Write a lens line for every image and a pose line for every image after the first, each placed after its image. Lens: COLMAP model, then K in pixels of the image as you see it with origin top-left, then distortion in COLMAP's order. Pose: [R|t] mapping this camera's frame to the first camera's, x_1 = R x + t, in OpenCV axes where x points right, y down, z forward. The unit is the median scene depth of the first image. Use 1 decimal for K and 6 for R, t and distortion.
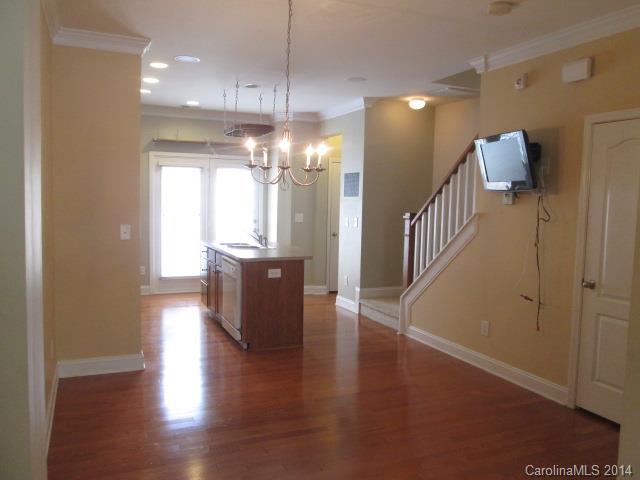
lens RADIAL K [[521.9, 0, 320.0], [0, 521.9, 240.0], [0, 0, 1]] dist [0.001945, 0.000319]
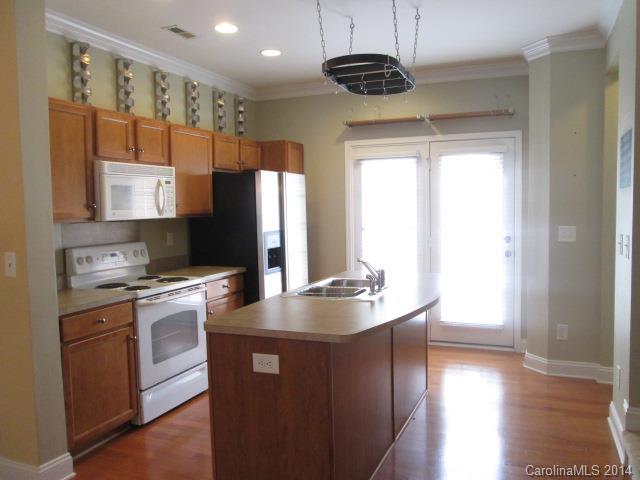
lens RADIAL K [[539.3, 0, 320.0], [0, 539.3, 240.0], [0, 0, 1]] dist [-0.043562, -0.000447]
pose [[0.686983, 0.013827, -0.726542, 0.188648], [-0.024813, 0.999682, -0.004436, -0.028960], [0.726249, 0.021076, 0.687108, 0.459001]]
